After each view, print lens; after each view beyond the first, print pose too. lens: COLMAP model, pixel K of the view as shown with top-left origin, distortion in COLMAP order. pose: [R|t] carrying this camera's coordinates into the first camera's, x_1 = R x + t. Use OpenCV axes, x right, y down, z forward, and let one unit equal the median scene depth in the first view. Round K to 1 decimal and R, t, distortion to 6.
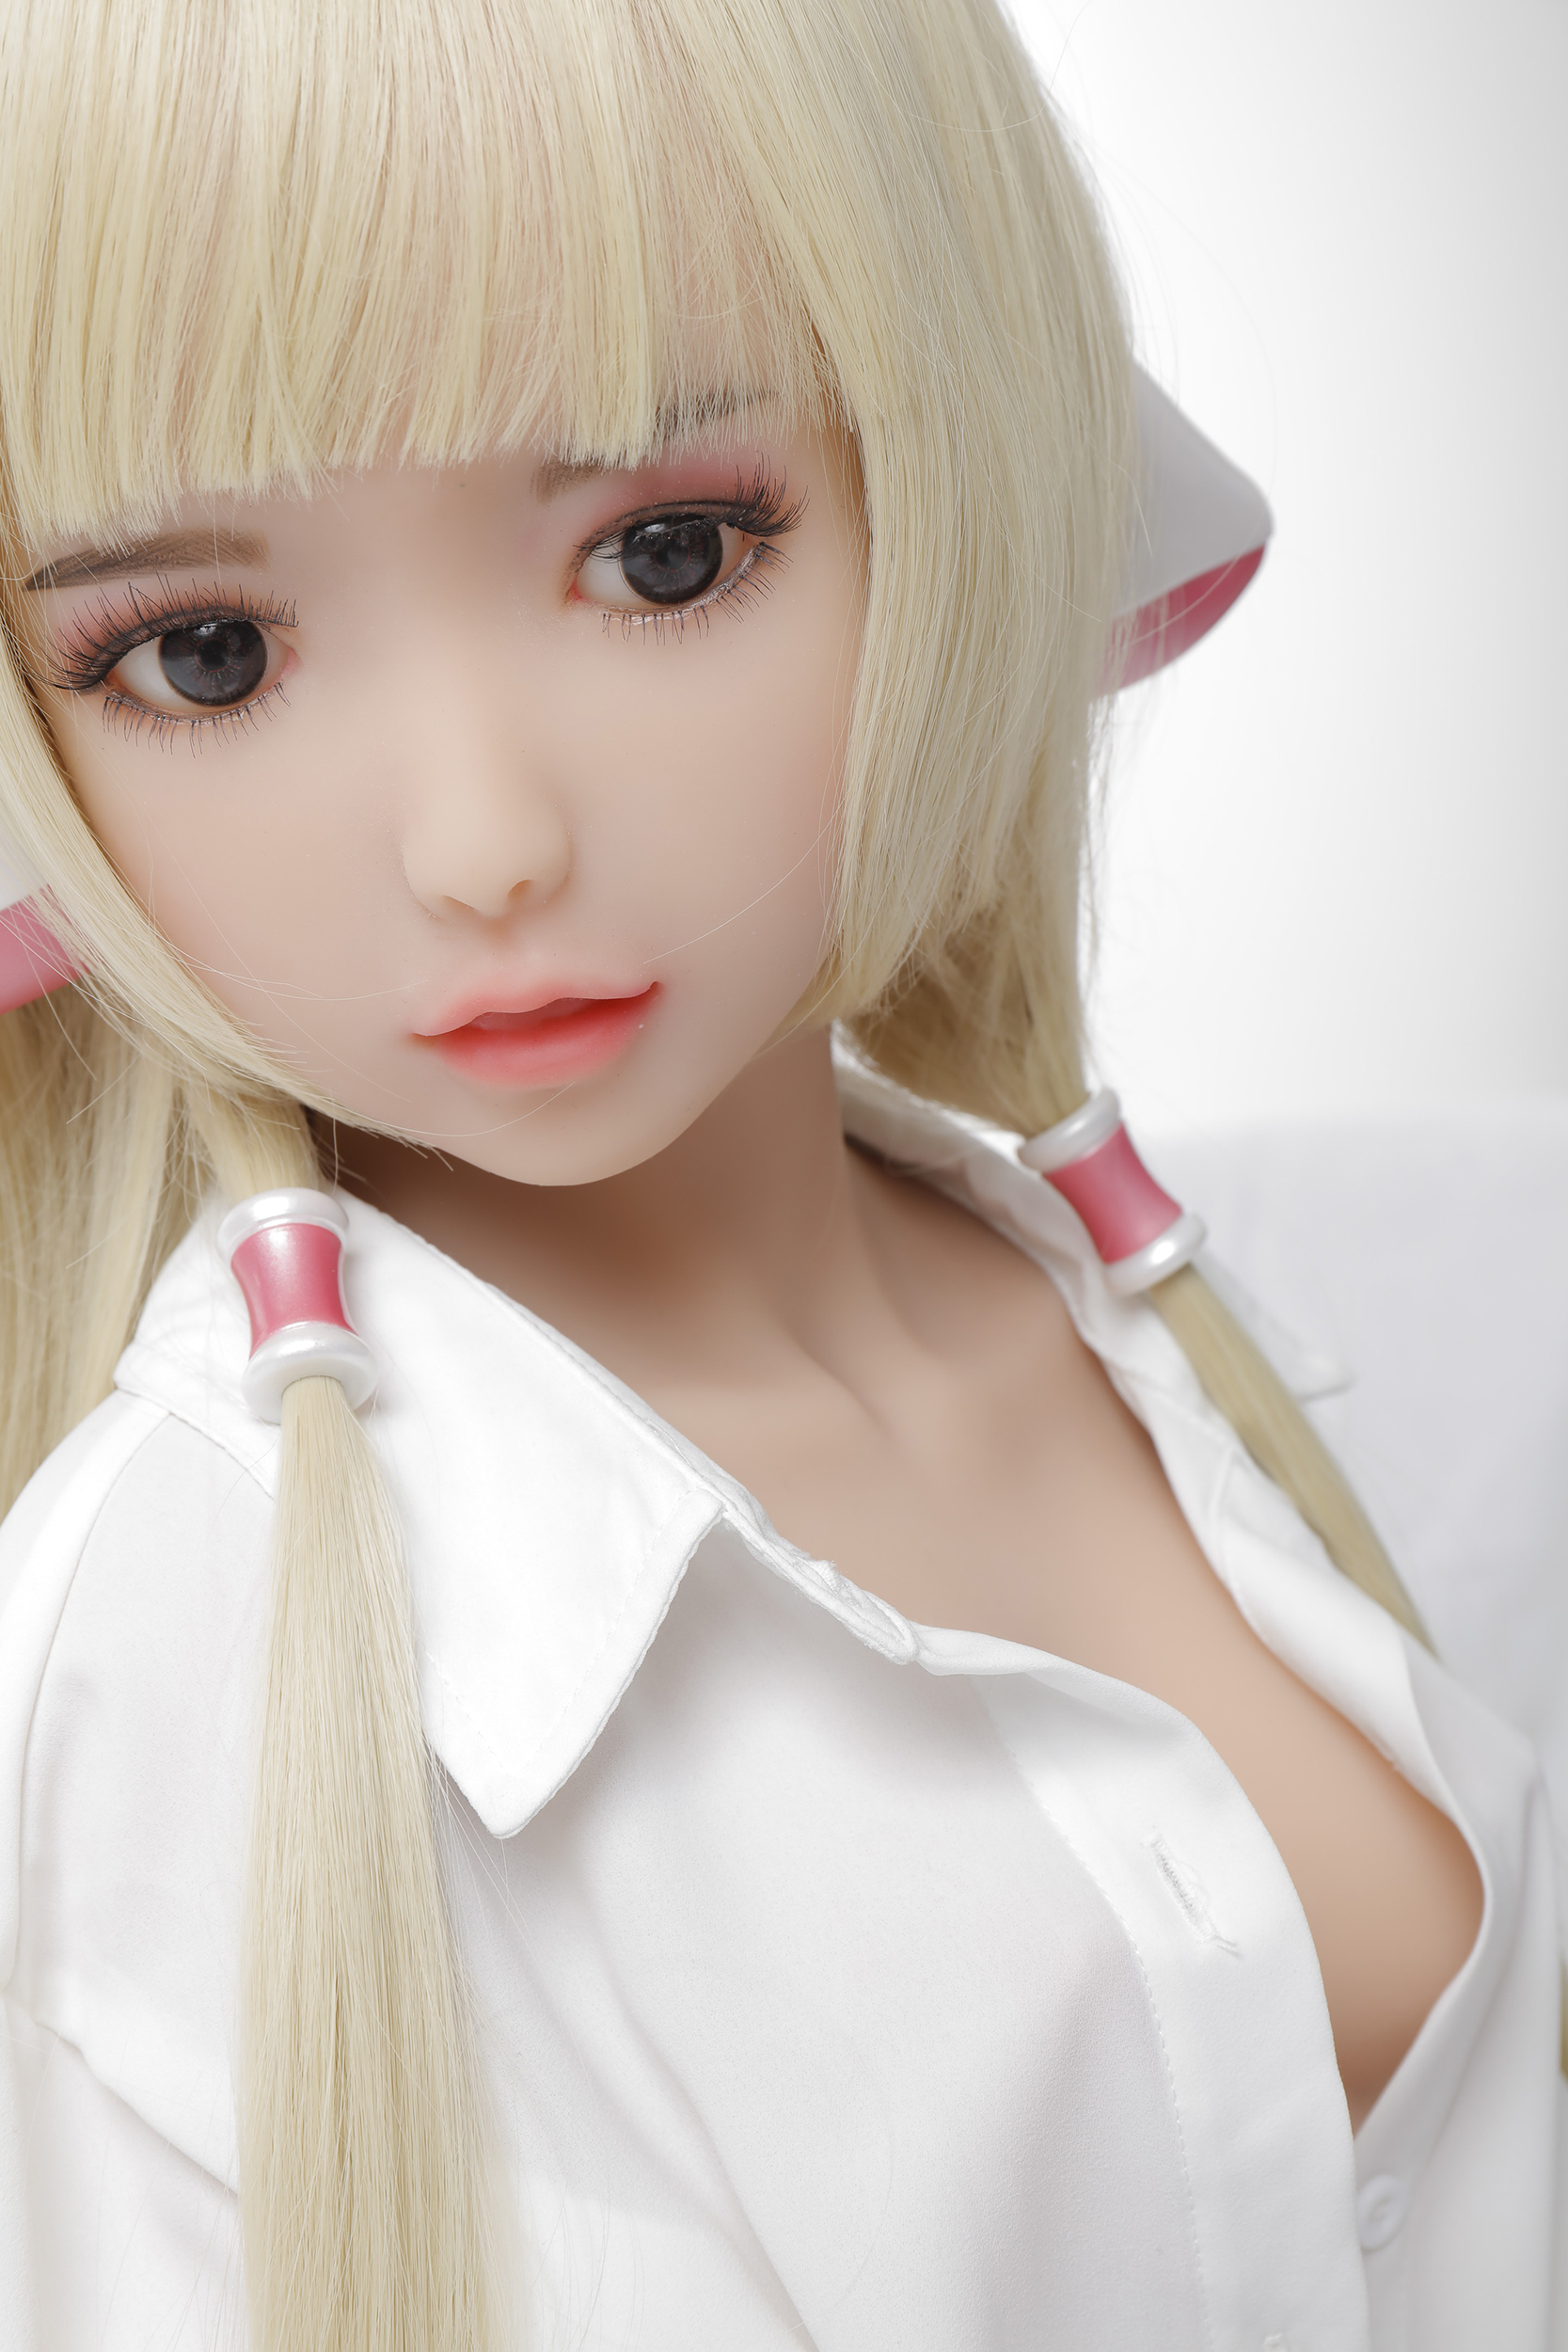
lens RADIAL K [[4161.5, 0, 784.0], [0, 4161.5, 1176.0], [0, 0, 1]] dist [0.034947, 0.360358]
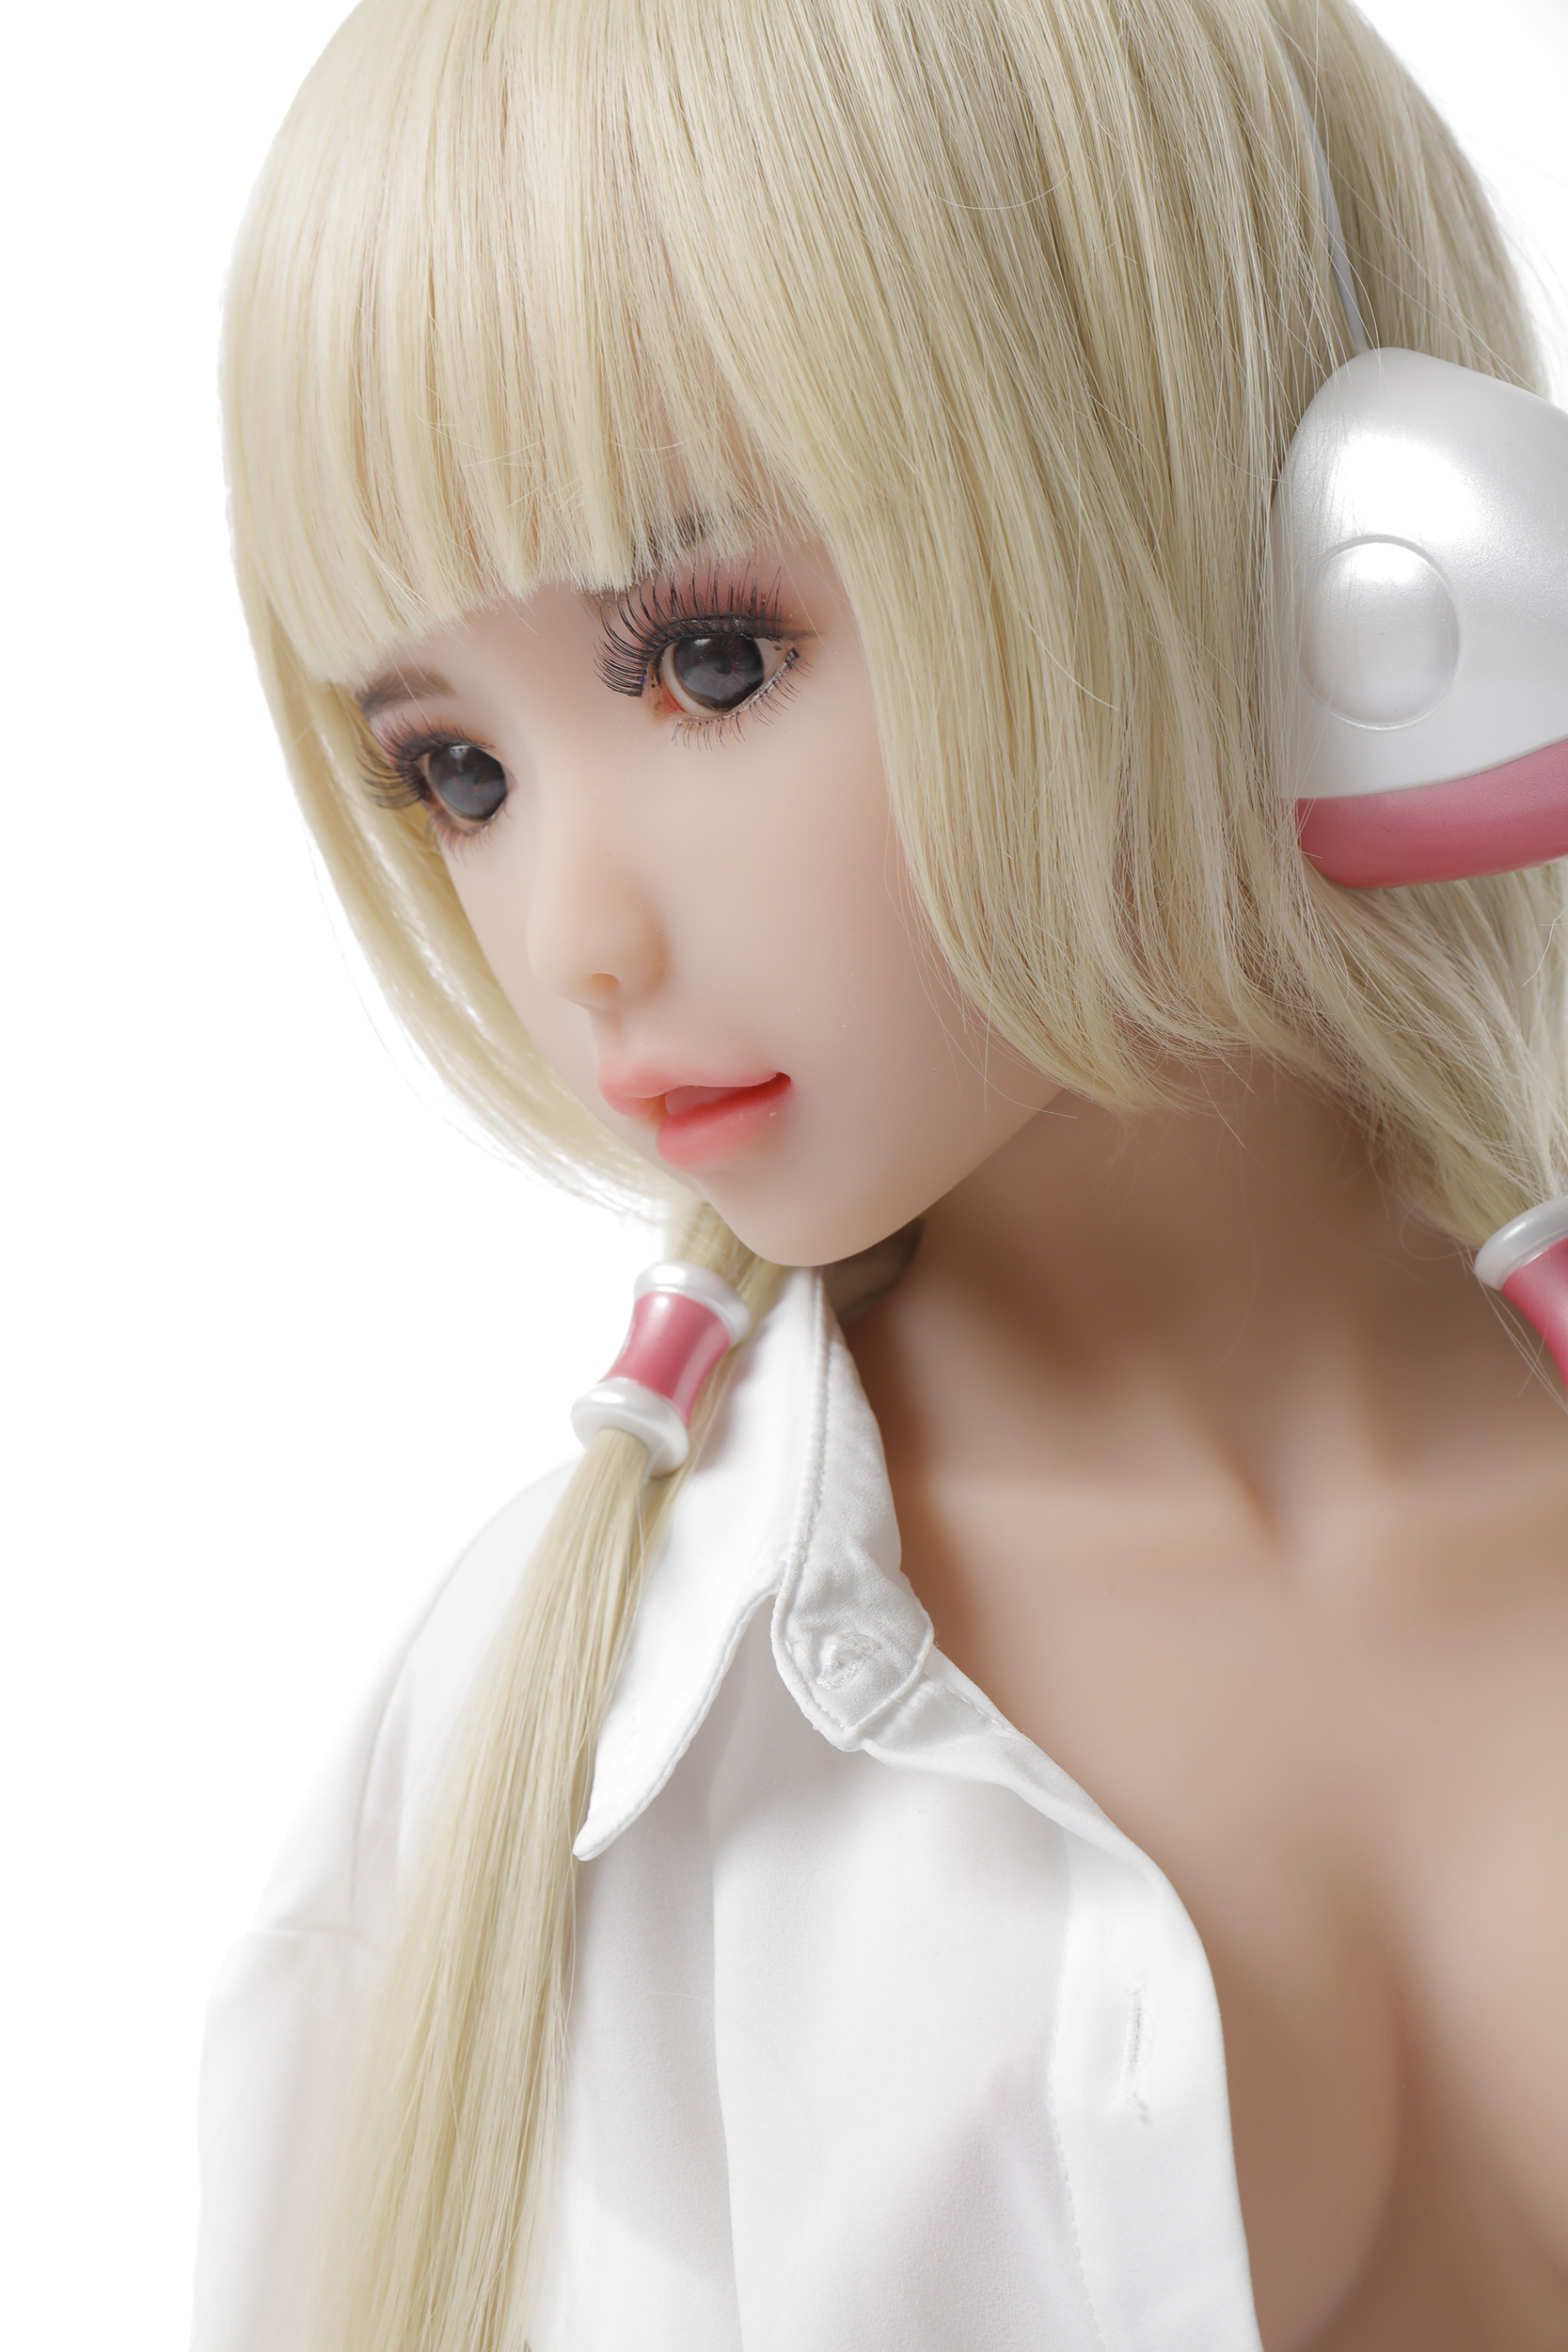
lens RADIAL K [[4161.5, 0, 784.0], [0, 4161.5, 1176.0], [0, 0, 1]] dist [0.034947, 0.360358]
pose [[0.674945, 0.037255, -0.736927, 0.740199], [-0.058337, 0.998293, -0.002962, -0.017675], [0.735559, 0.044989, 0.675966, 0.296663]]
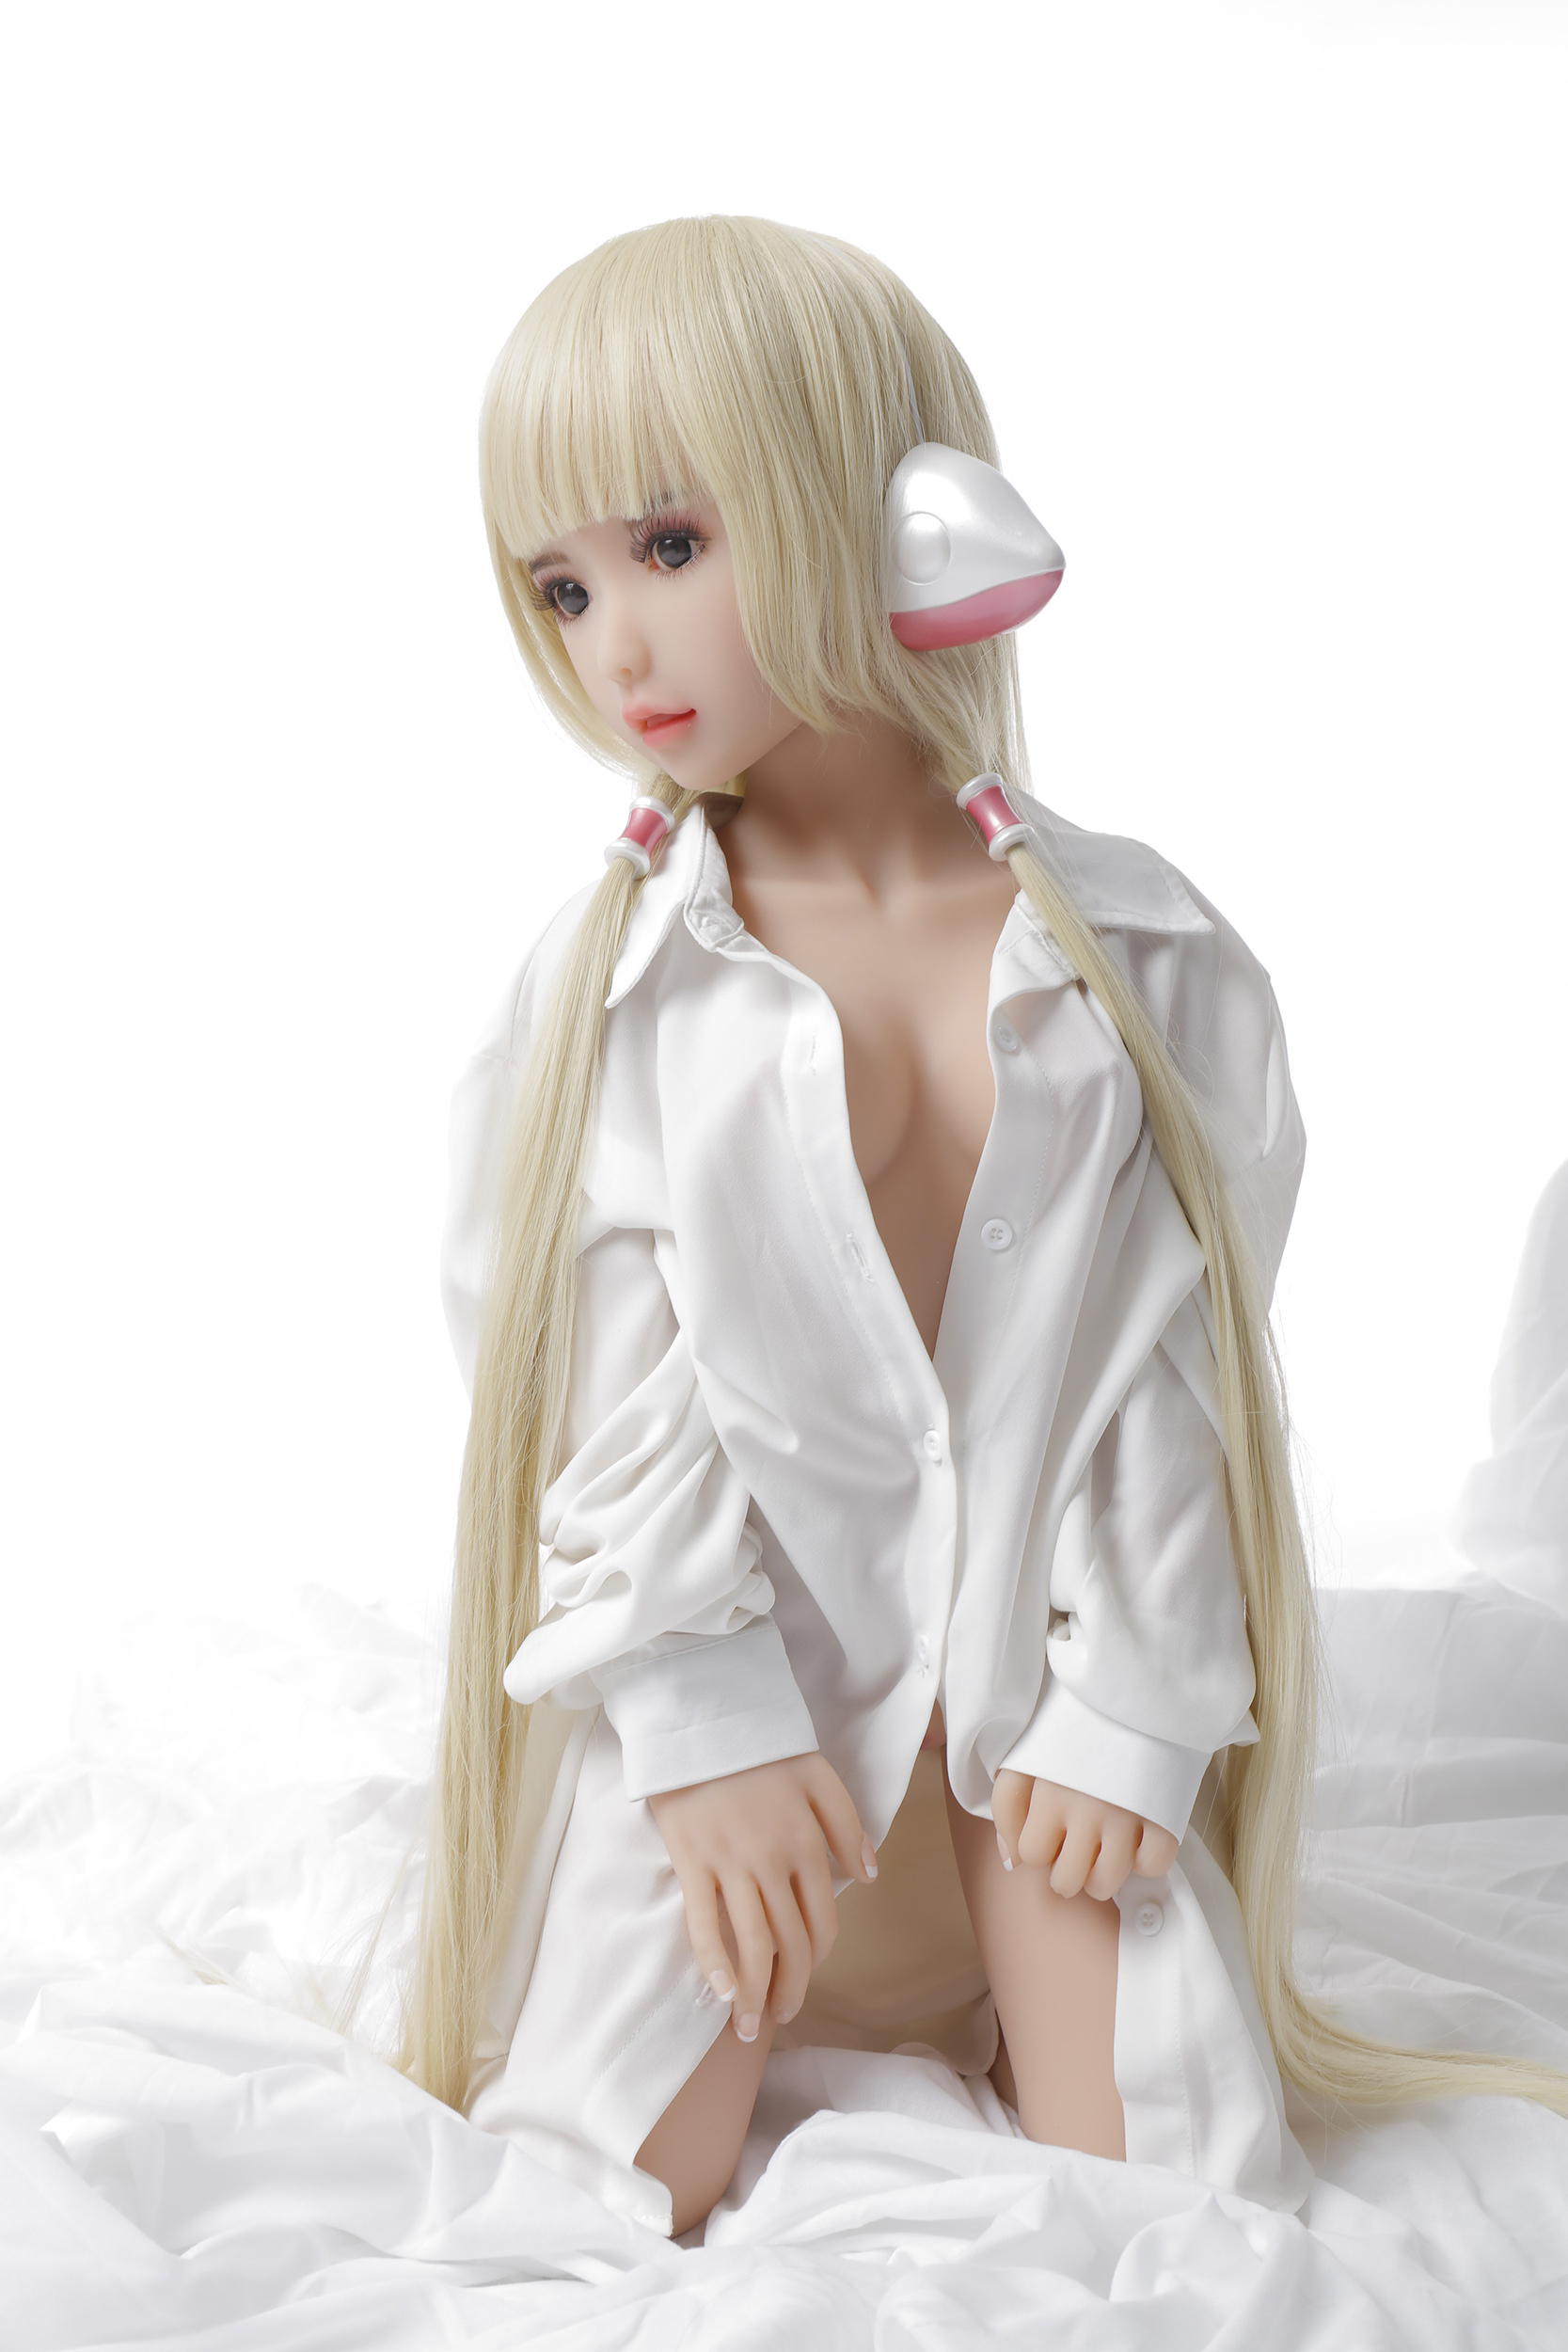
lens RADIAL K [[2920.1, 0, 784.0], [0, 2920.1, 1176.0], [0, 0, 1]] dist [-0.040619, 0.204807]
pose [[0.706293, 0.086591, -0.702604, 1.393556], [-0.088979, 0.995479, 0.033239, 0.191488], [0.702305, 0.039040, 0.710805, -0.315598]]
